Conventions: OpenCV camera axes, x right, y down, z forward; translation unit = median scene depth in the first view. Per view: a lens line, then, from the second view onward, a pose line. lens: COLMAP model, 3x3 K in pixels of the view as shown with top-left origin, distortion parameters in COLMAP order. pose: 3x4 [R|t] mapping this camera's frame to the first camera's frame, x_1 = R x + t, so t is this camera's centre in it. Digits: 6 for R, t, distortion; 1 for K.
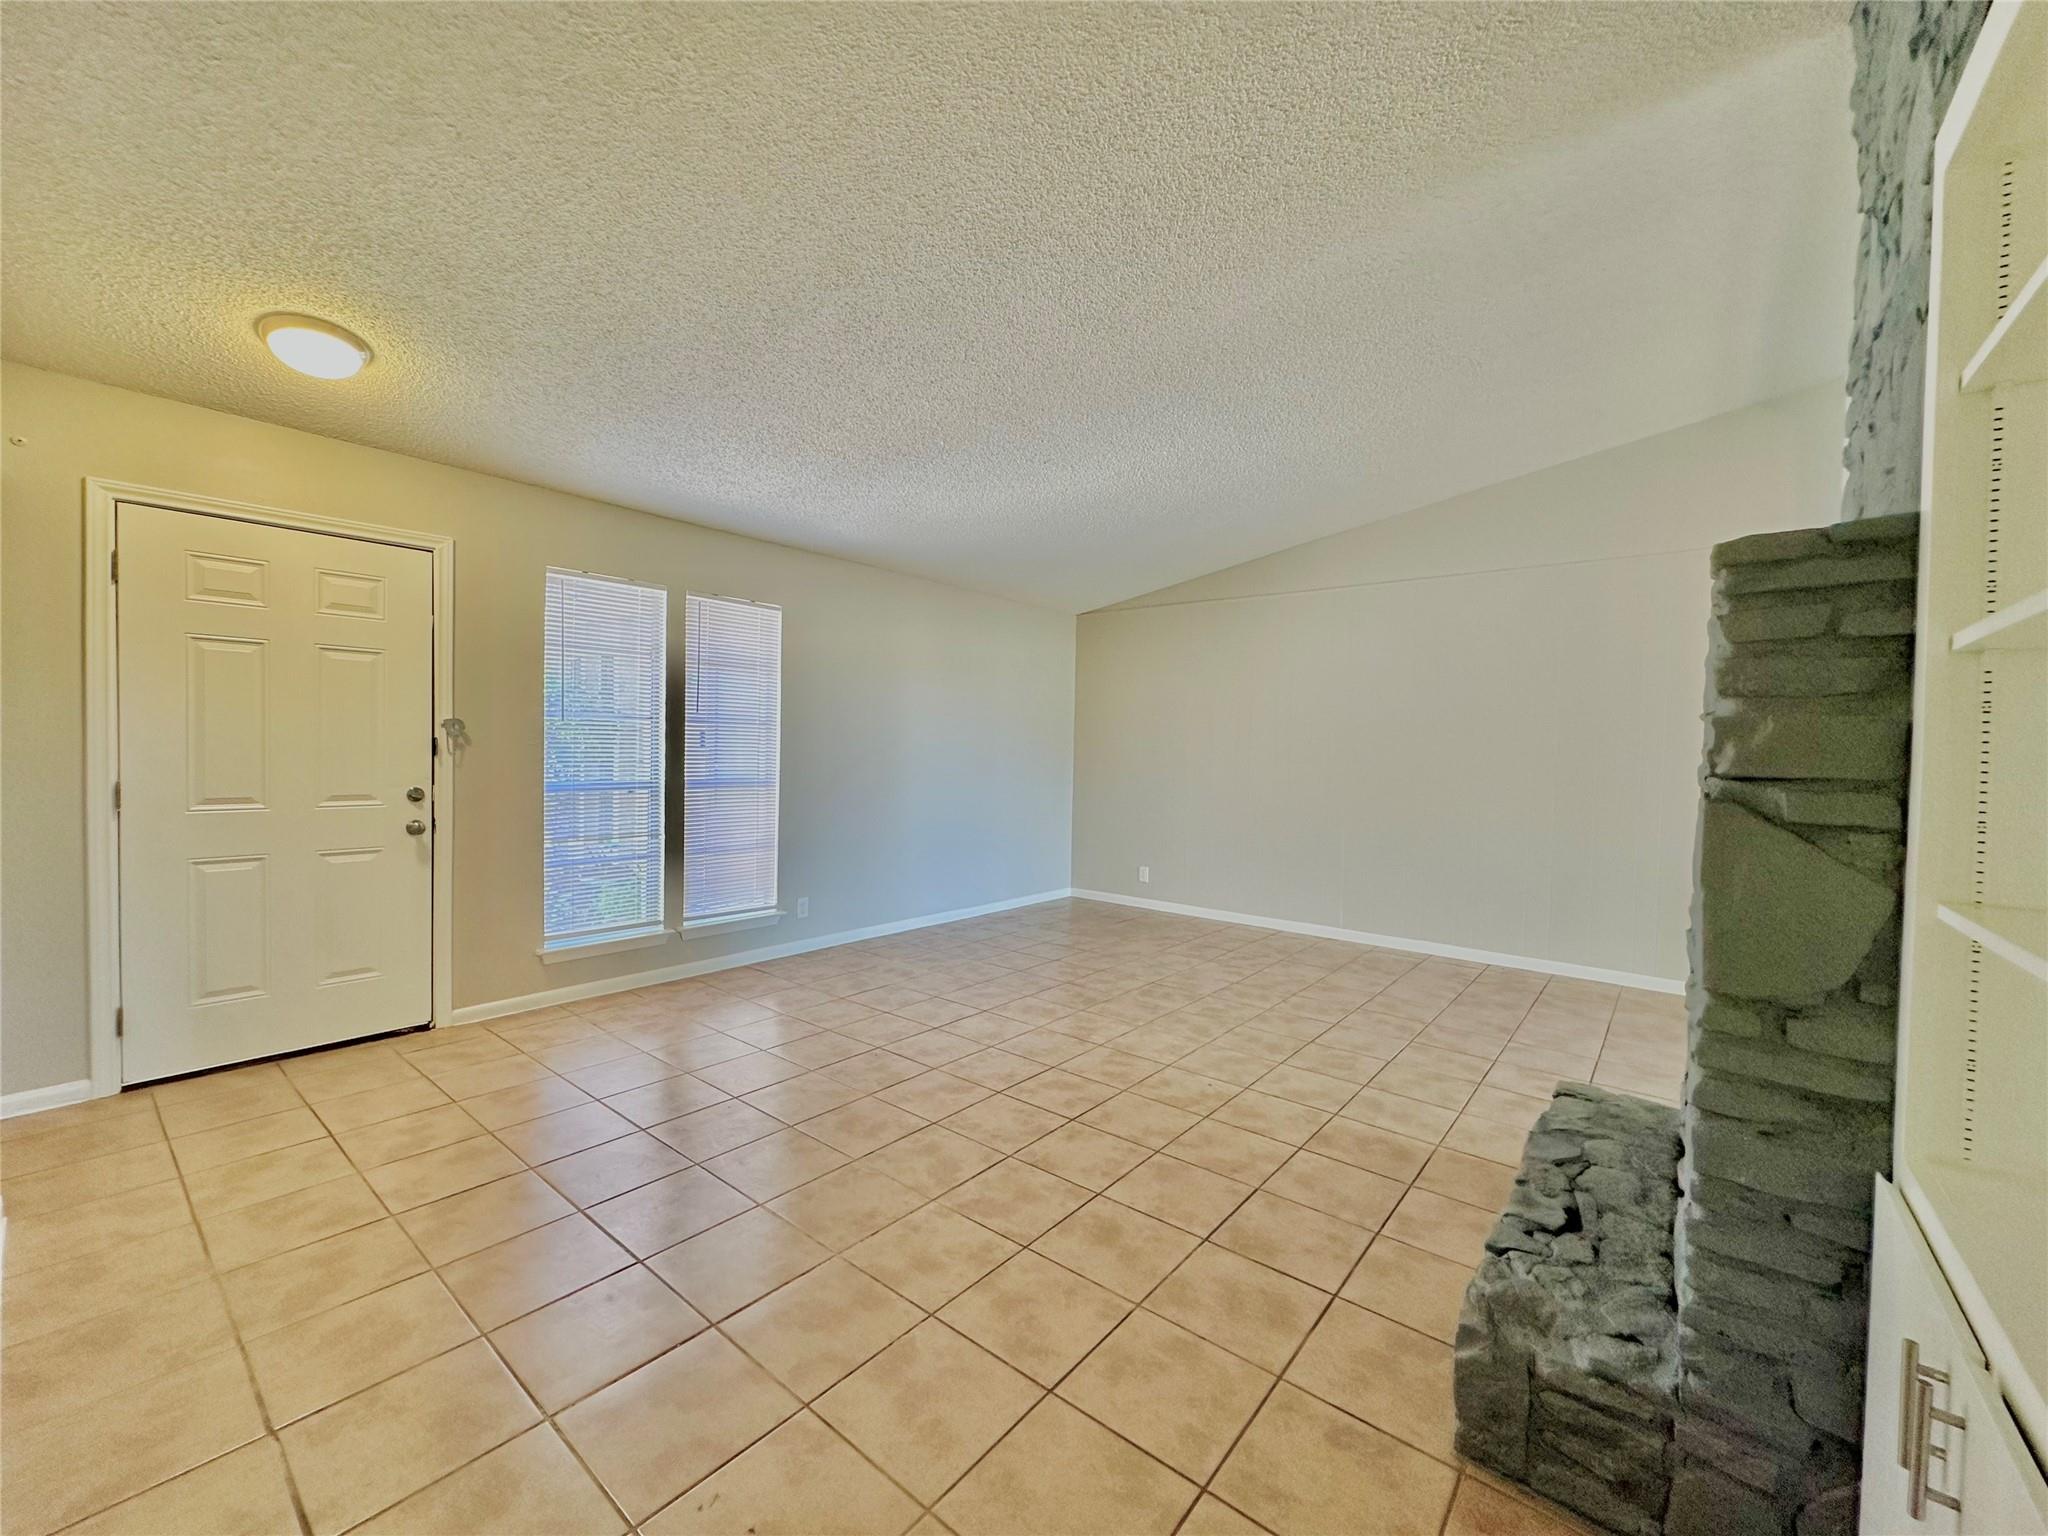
lens RADIAL K [[818.3, 0, 1024.4], [0, 818.3, 768.7], [0, 0, 1]] dist [-0.004383, 0.001048]
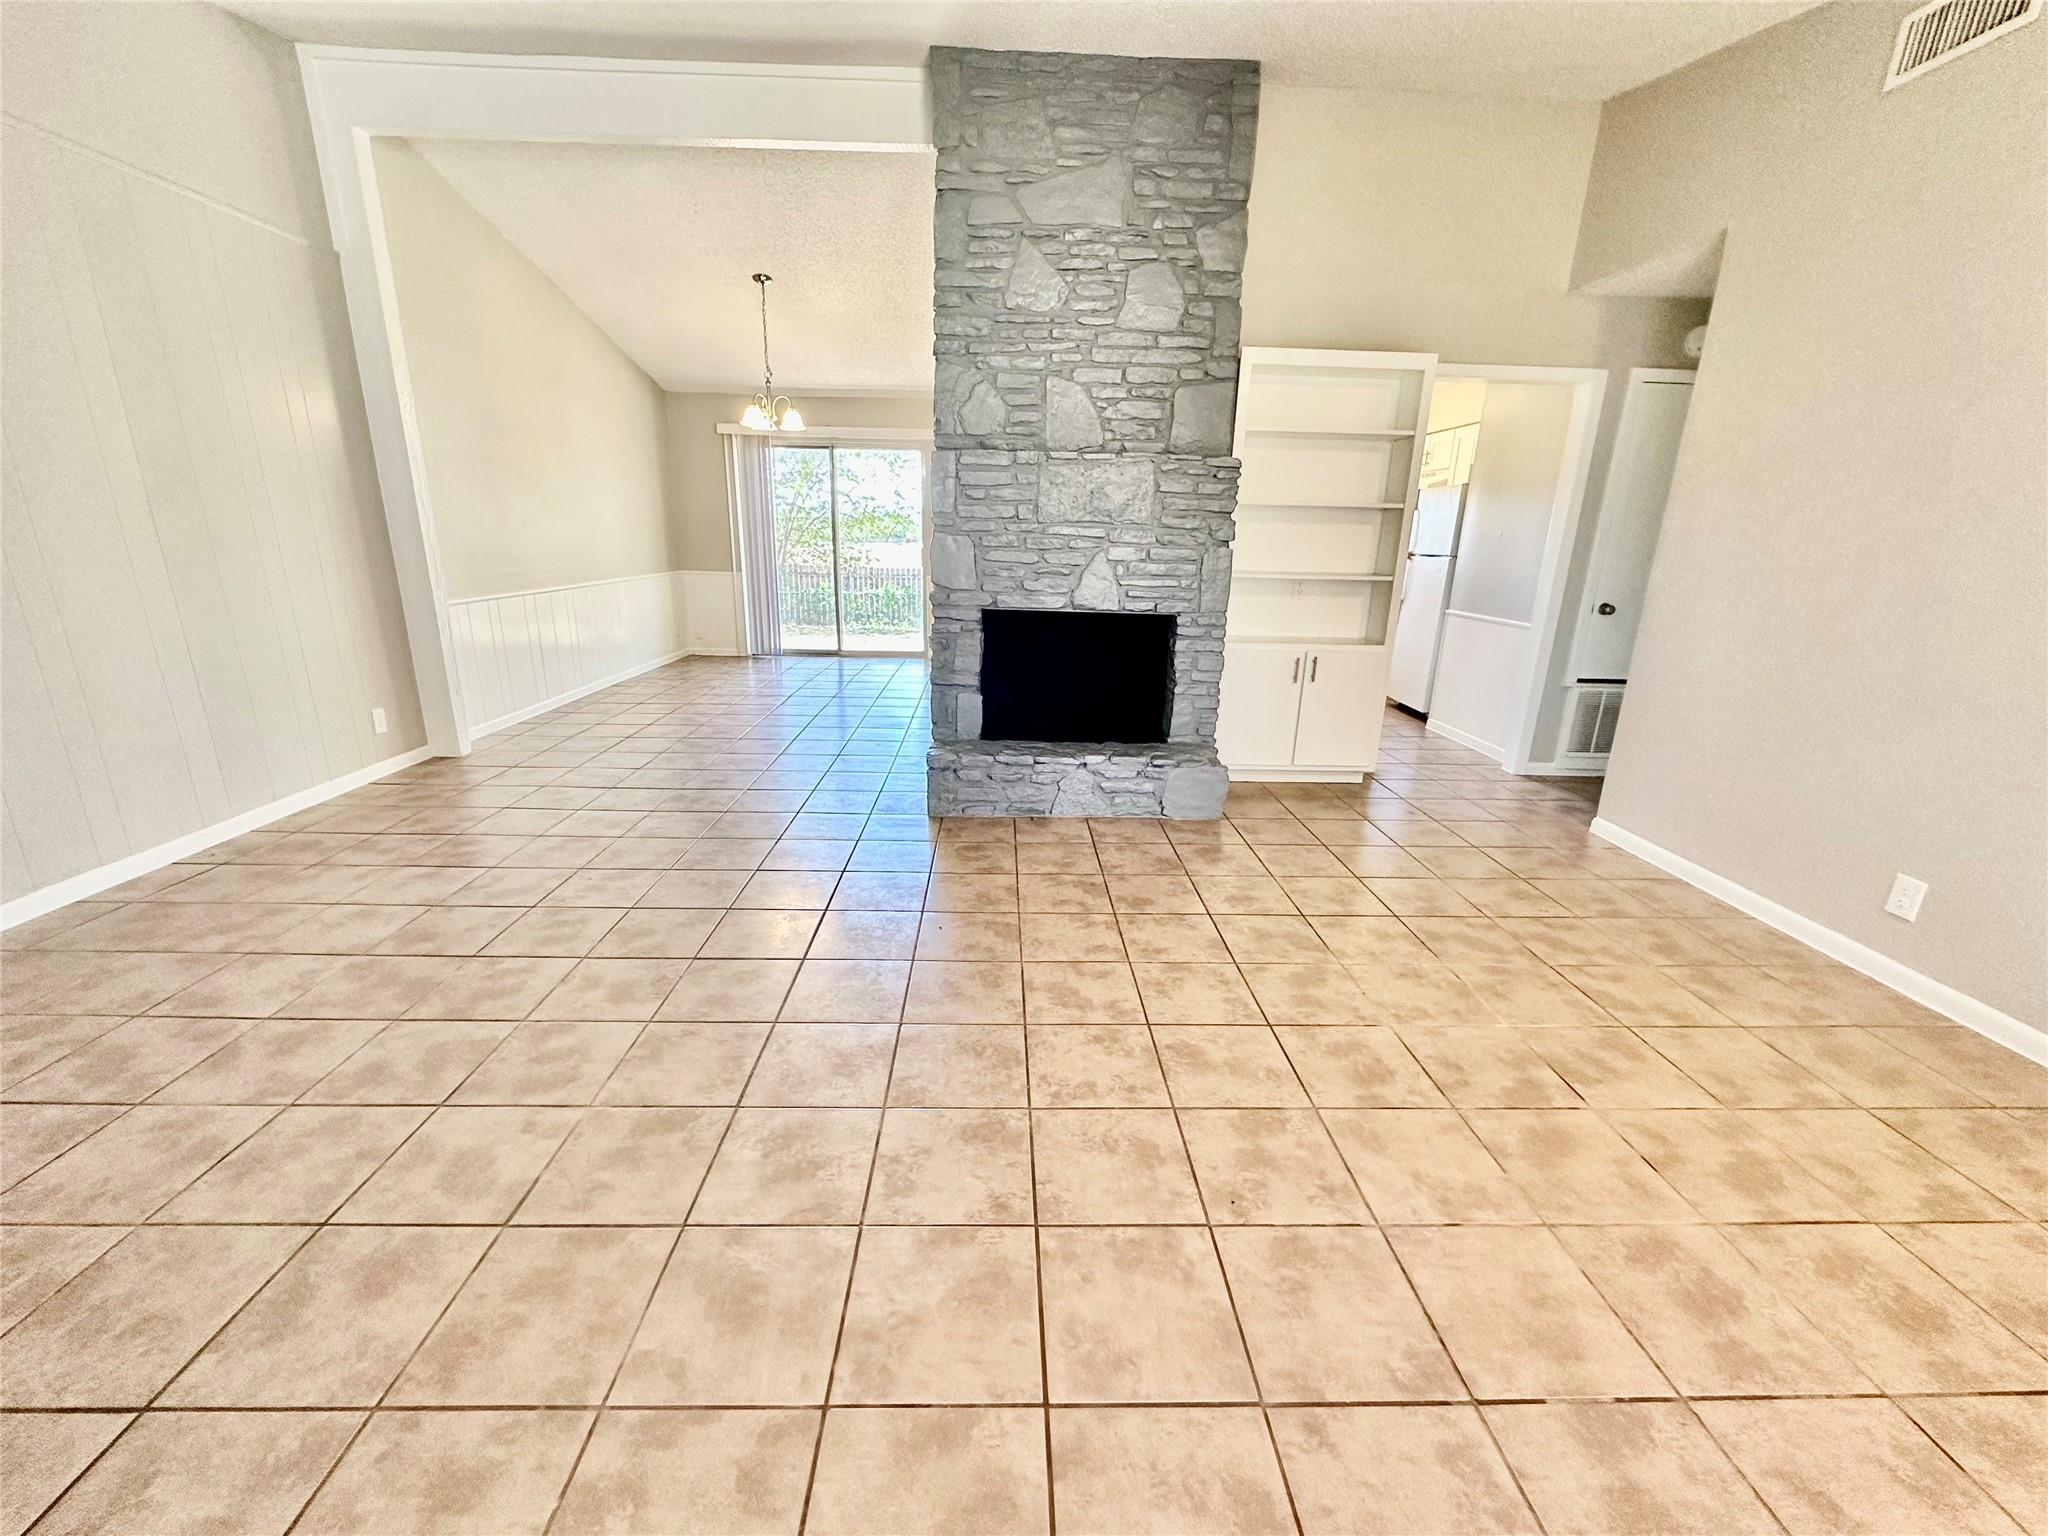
lens RADIAL K [[818.3, 0, 1022.6], [0, 818.3, 768.4], [0, 0, 1]] dist [-0.004383, 0.001048]
pose [[-0.651717, -0.250481, 0.715908, -0.342993], [-0.021391, 0.949589, 0.312768, -0.039445], [-0.758161, 0.188522, -0.624221, 1.210339]]
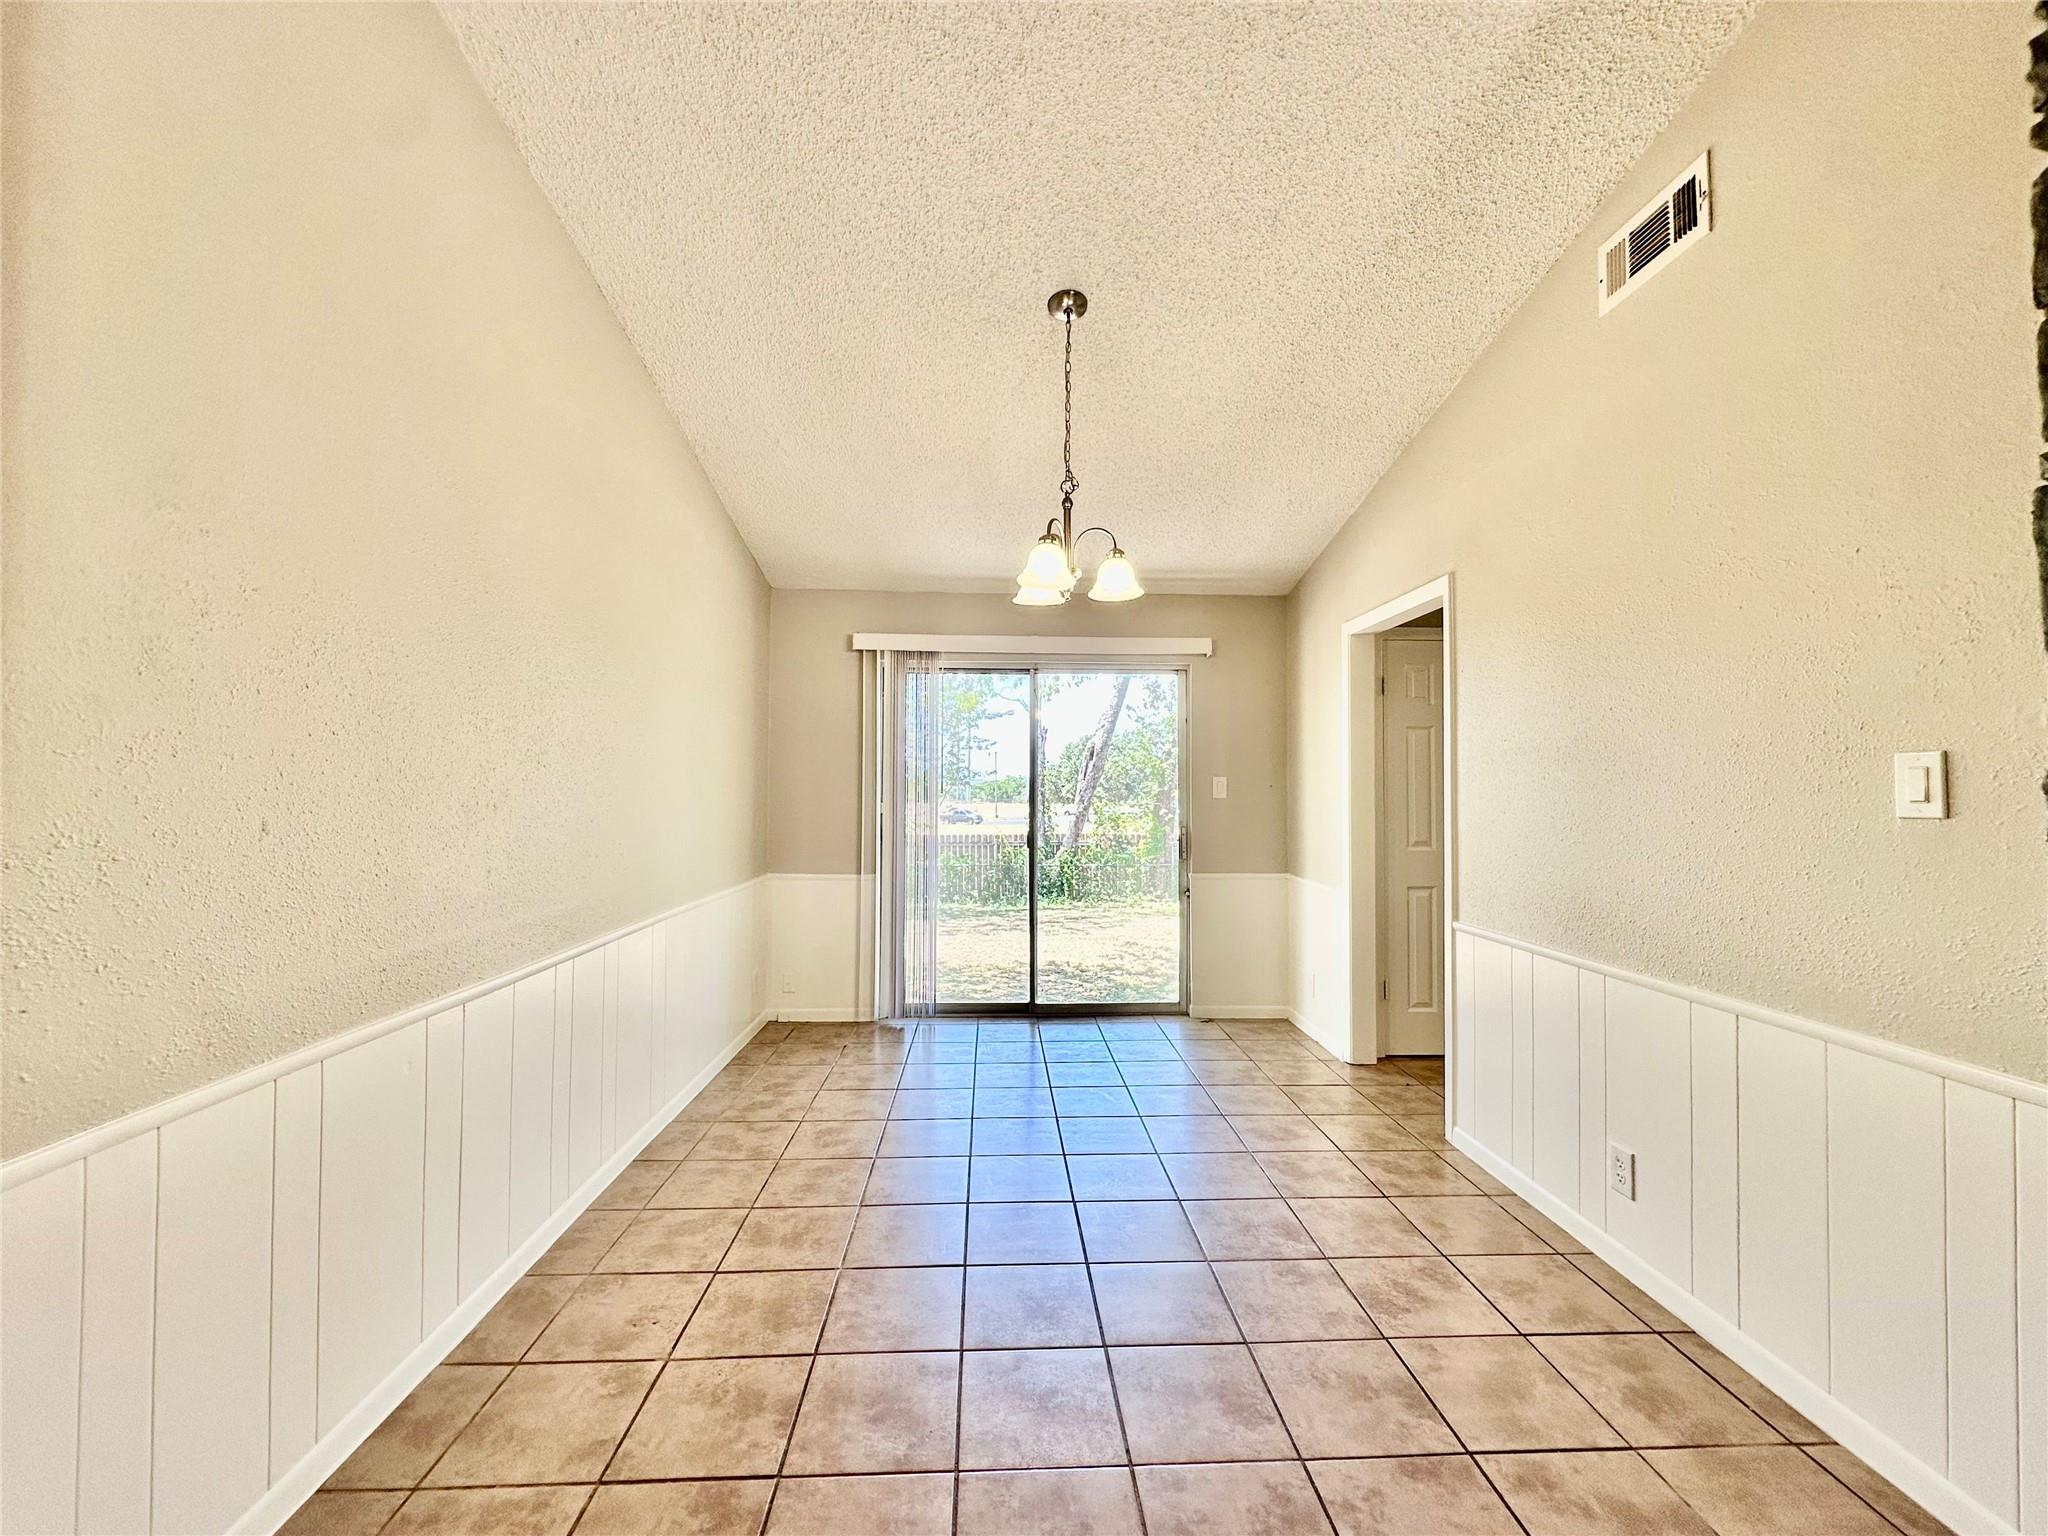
lens RADIAL K [[818.3, 0, 1019.1], [0, 818.3, 771.5], [0, 0, 1]] dist [-0.004383, 0.001048]
pose [[-0.657350, -0.012672, 0.753479, 0.727672], [-0.002296, 0.999888, 0.014813, -0.014787], [-0.753582, 0.008008, -0.657305, 0.978136]]
